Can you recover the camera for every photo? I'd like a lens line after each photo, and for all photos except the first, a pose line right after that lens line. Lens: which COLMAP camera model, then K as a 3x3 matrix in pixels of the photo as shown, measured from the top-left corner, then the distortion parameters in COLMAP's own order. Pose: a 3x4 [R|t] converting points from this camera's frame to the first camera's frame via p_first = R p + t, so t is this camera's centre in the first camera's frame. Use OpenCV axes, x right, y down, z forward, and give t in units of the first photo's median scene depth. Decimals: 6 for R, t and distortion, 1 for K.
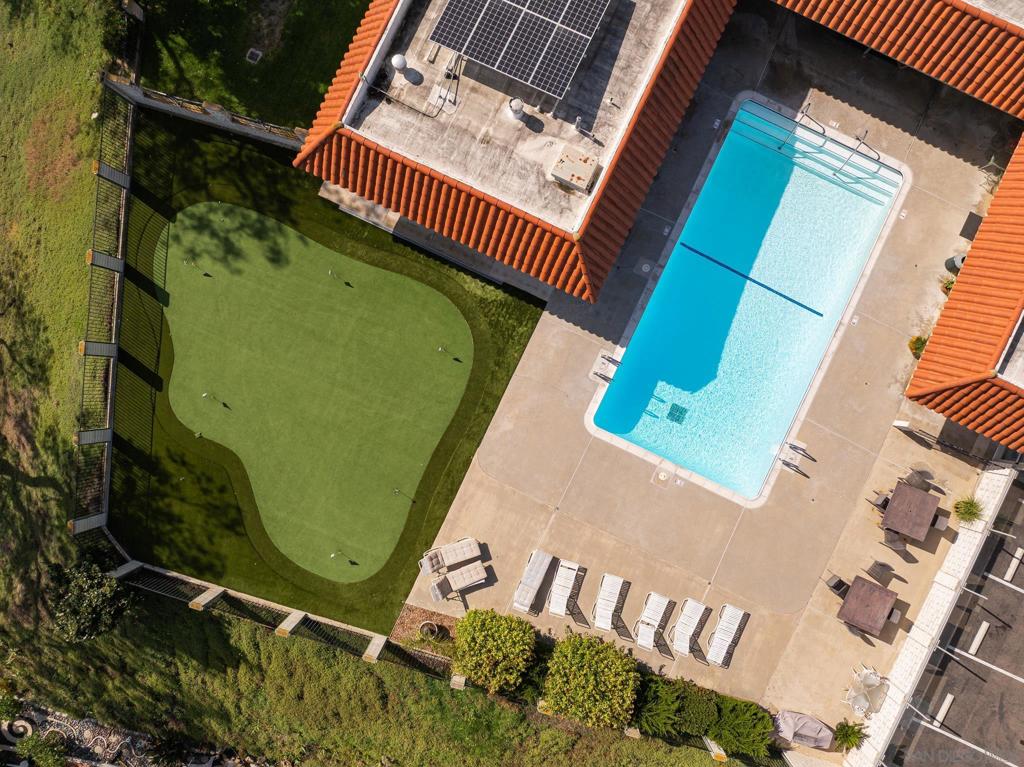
lens RADIAL K [[709.7, 0, 517.7], [0, 709.7, 386.7], [0, 0, 1]] dist [-0.044279, 0.093152]
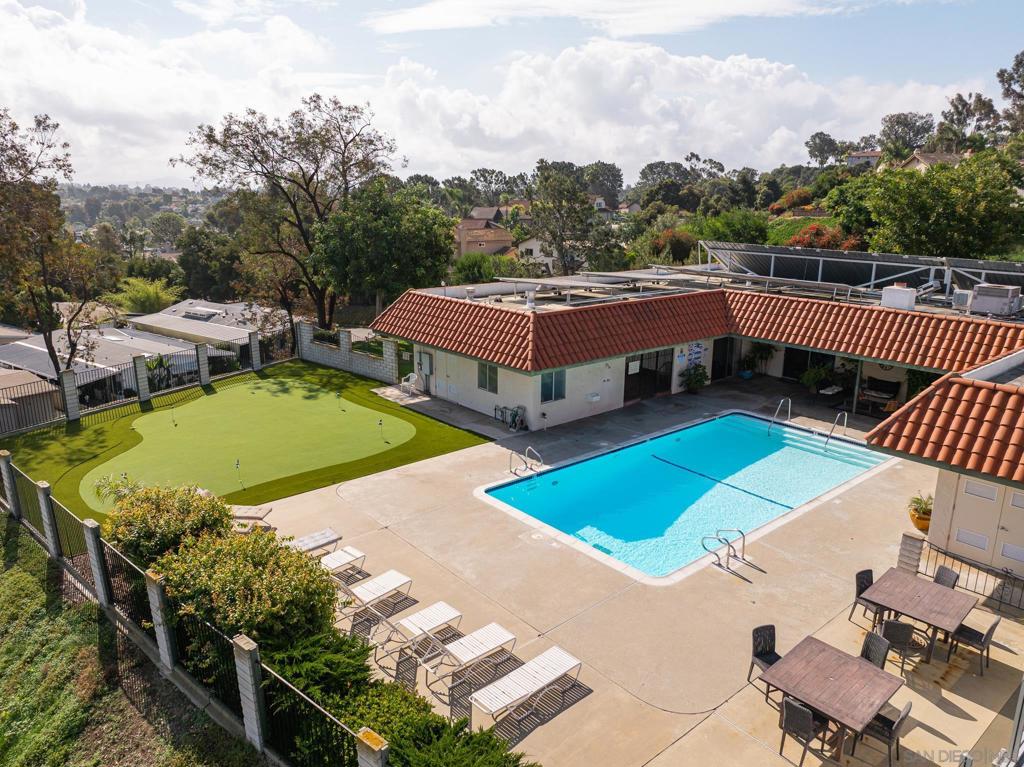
lens RADIAL K [[726.9, 0, 520.9], [0, 726.9, 383.8], [0, 0, 1]] dist [-0.047149, 0.029290]
pose [[0.909402, 0.104858, -0.402482, 0.463985], [-0.415916, 0.231253, -0.879509, 0.728613], [0.000852, 0.967226, 0.253914, 0.672501]]
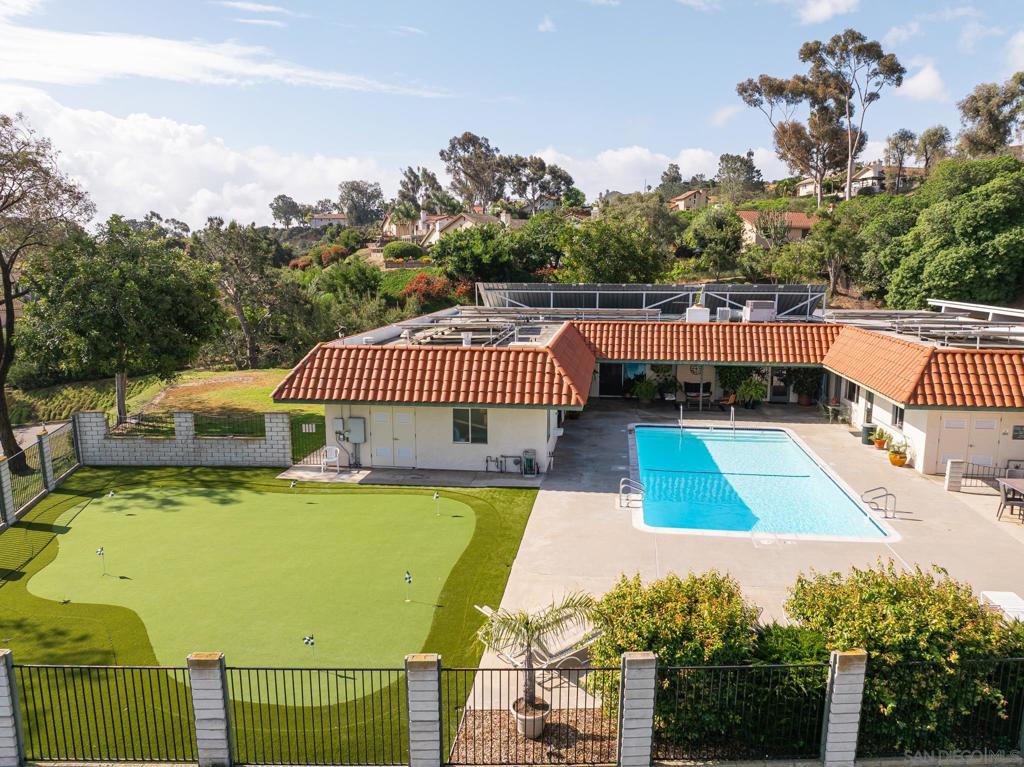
lens RADIAL K [[726.9, 0, 520.9], [0, 726.9, 383.8], [0, 0, 1]] dist [-0.047149, 0.029290]
pose [[0.953919, -0.057054, 0.294589, -0.248207], [0.300029, 0.166455, -0.939295, 0.725334], [0.004555, 0.984397, 0.175903, 0.707553]]
